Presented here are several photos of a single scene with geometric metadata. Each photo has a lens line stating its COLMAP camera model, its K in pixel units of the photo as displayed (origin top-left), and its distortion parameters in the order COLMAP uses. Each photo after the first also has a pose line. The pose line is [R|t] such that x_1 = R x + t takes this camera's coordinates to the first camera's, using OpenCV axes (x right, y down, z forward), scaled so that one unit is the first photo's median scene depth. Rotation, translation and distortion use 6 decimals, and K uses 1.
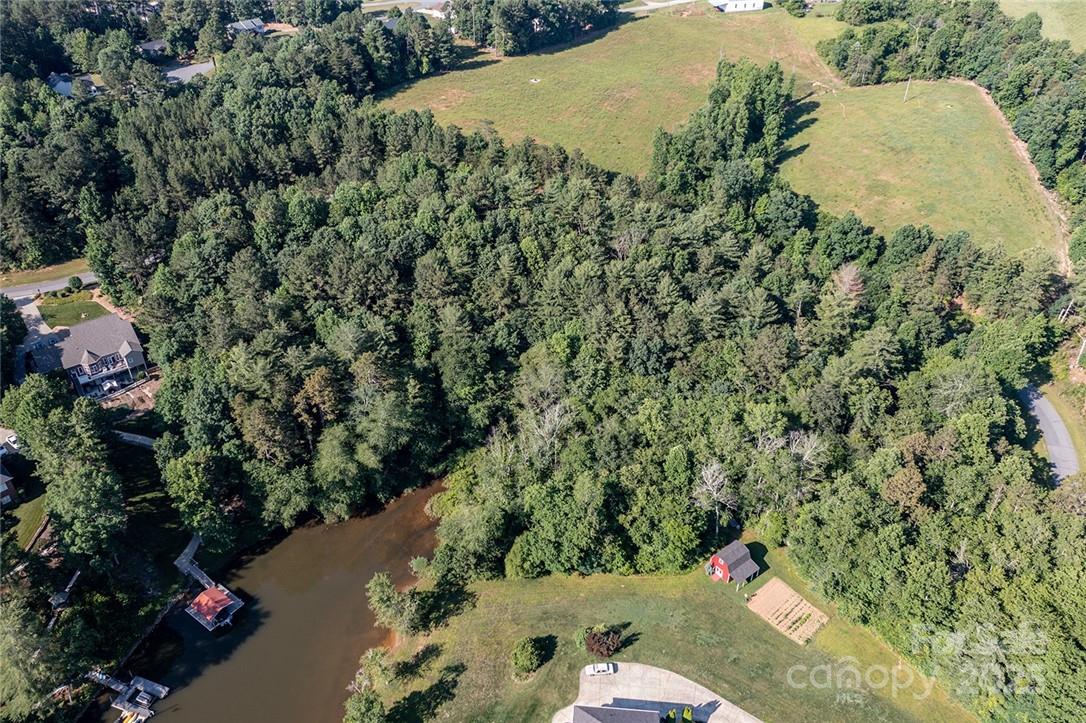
lens RADIAL K [[857.9, 0, 539.2], [0, 857.9, 352.3], [0, 0, 1]] dist [-0.019084, 0.006943]
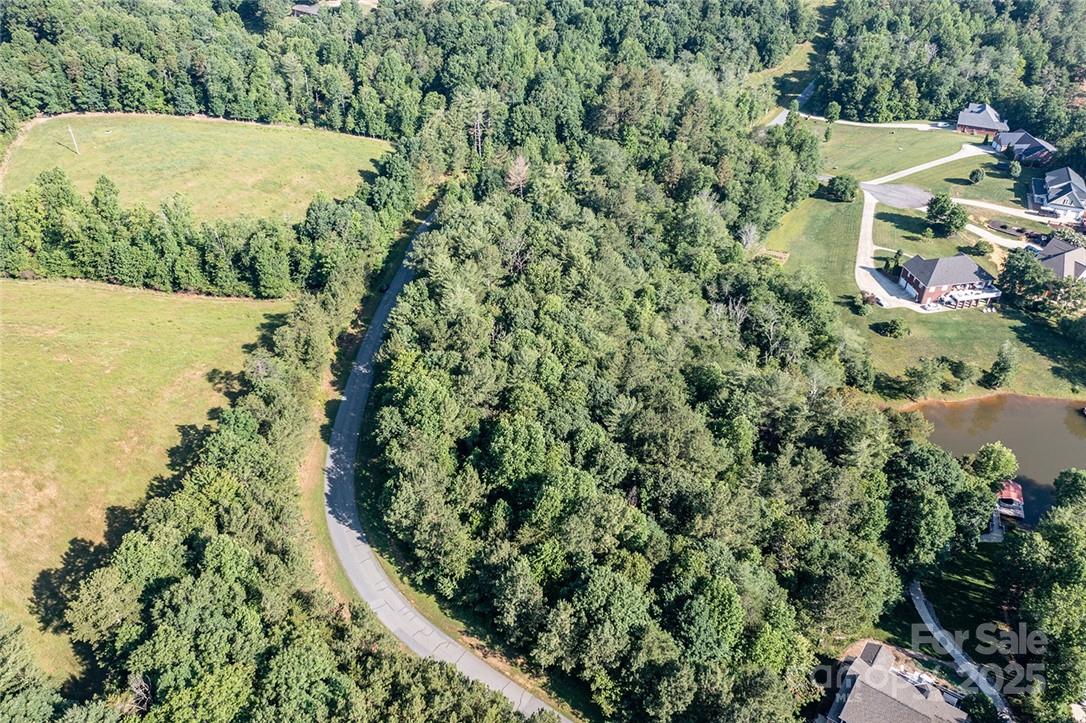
lens RADIAL K [[857.9, 0, 538.9], [0, 857.9, 359.0], [0, 0, 1]] dist [-0.019084, 0.006943]
pose [[-0.286264, -0.568067, 0.771591, -0.745941], [0.557303, 0.556343, 0.616357, -0.661857], [-0.779401, 0.606451, 0.157324, 0.903092]]
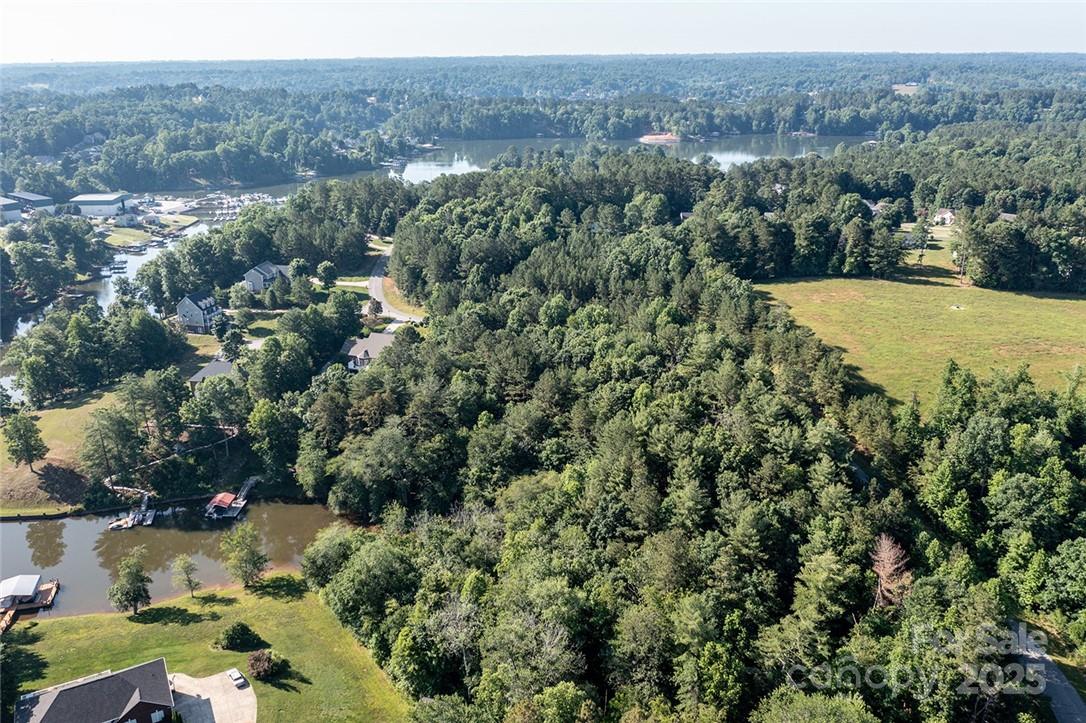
lens RADIAL K [[857.9, 0, 539.2], [0, 857.9, 353.4], [0, 0, 1]] dist [-0.019084, 0.006943]
pose [[0.557026, 0.266973, -0.786414, 0.663367], [-0.475002, 0.879164, -0.037989, -0.071355], [0.681245, 0.394709, 0.616530, 0.315644]]
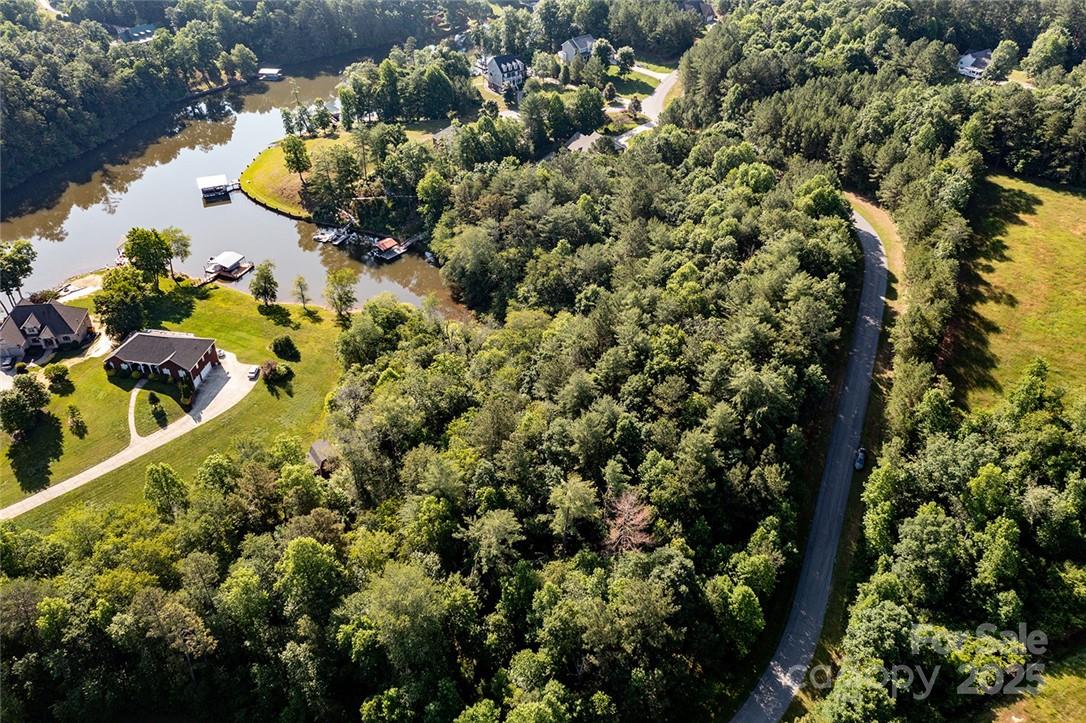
lens RADIAL K [[857.9, 0, 541.9], [0, 857.9, 351.7], [0, 0, 1]] dist [-0.019084, 0.006943]
pose [[-0.077318, 0.578205, -0.812220, 0.801637], [-0.583334, 0.634430, 0.507169, -0.448021], [0.808544, 0.513008, 0.288234, 0.653425]]
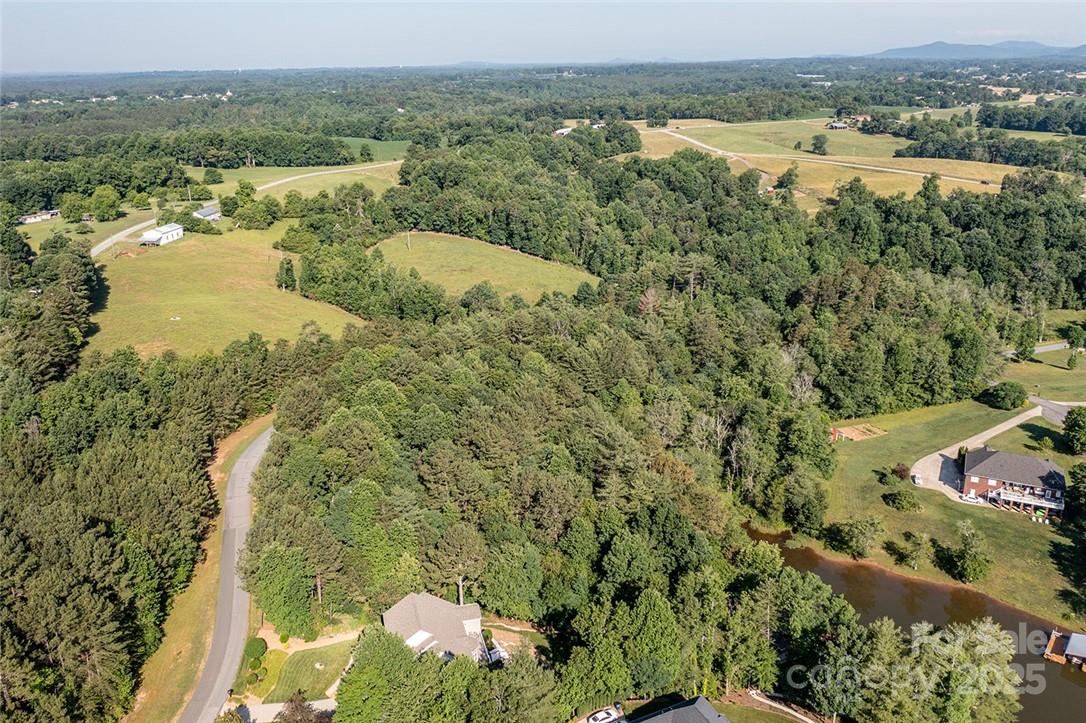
lens RADIAL K [[857.9, 0, 538.0], [0, 857.9, 355.5], [0, 0, 1]] dist [-0.019084, 0.006943]
pose [[0.370735, -0.308212, 0.876105, -0.988421], [0.553927, 0.830557, 0.057787, -0.189374], [-0.745466, 0.463875, 0.478644, 0.457760]]
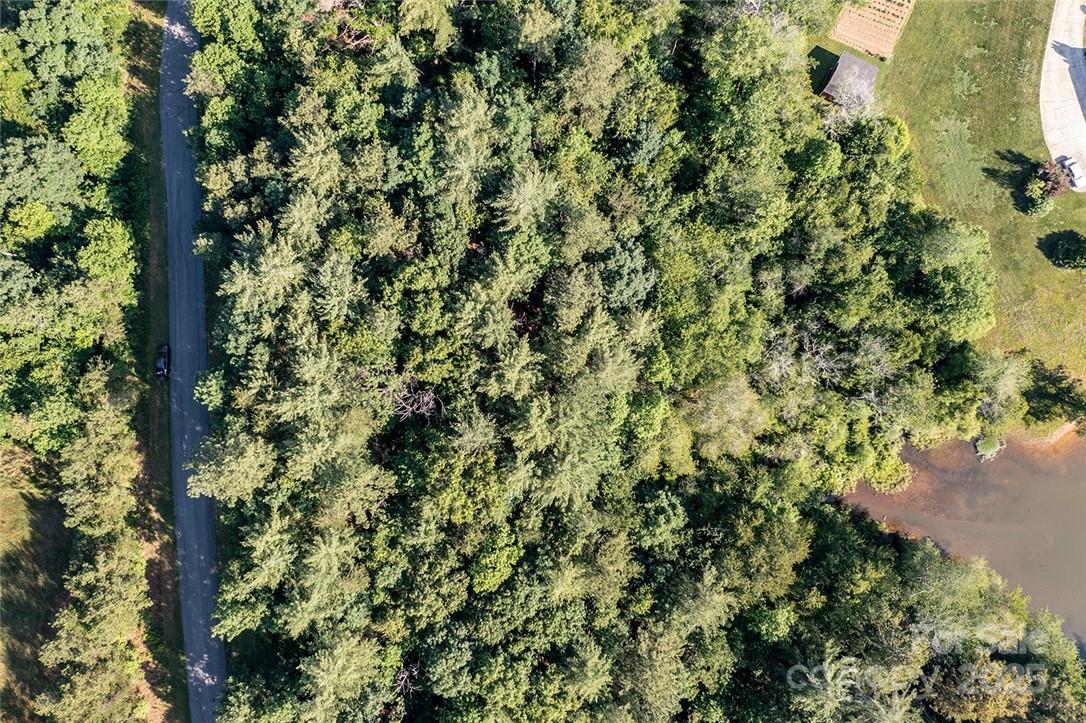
lens RADIAL K [[857.9, 0, 542.4], [0, 857.9, 359.5], [0, 0, 1]] dist [-0.019084, 0.006943]
pose [[-0.425382, -0.905000, 0.005006, 0.086002], [0.533893, -0.246474, 0.808832, -0.480475], [-0.730759, 0.346735, 0.588019, 0.646425]]
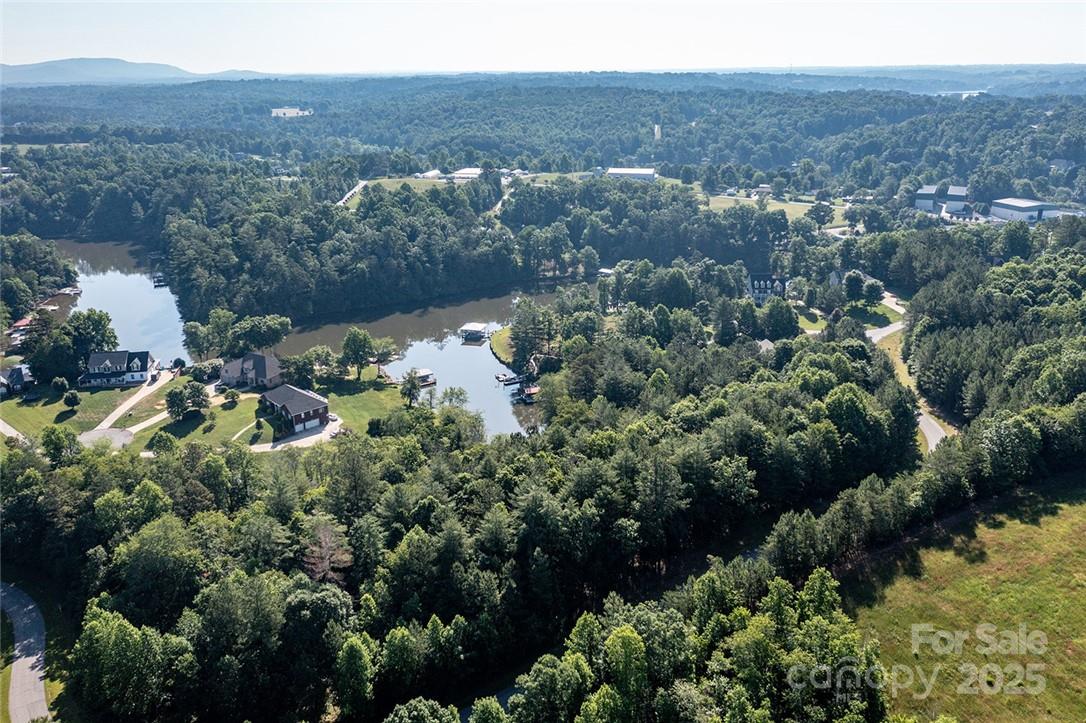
lens RADIAL K [[857.9, 0, 542.9], [0, 857.9, 363.6], [0, 0, 1]] dist [-0.019084, 0.006943]
pose [[-0.665255, 0.250777, -0.703240, 0.691805], [-0.424791, 0.647460, 0.632731, -0.715172], [0.613994, 0.719657, -0.324198, 1.187597]]
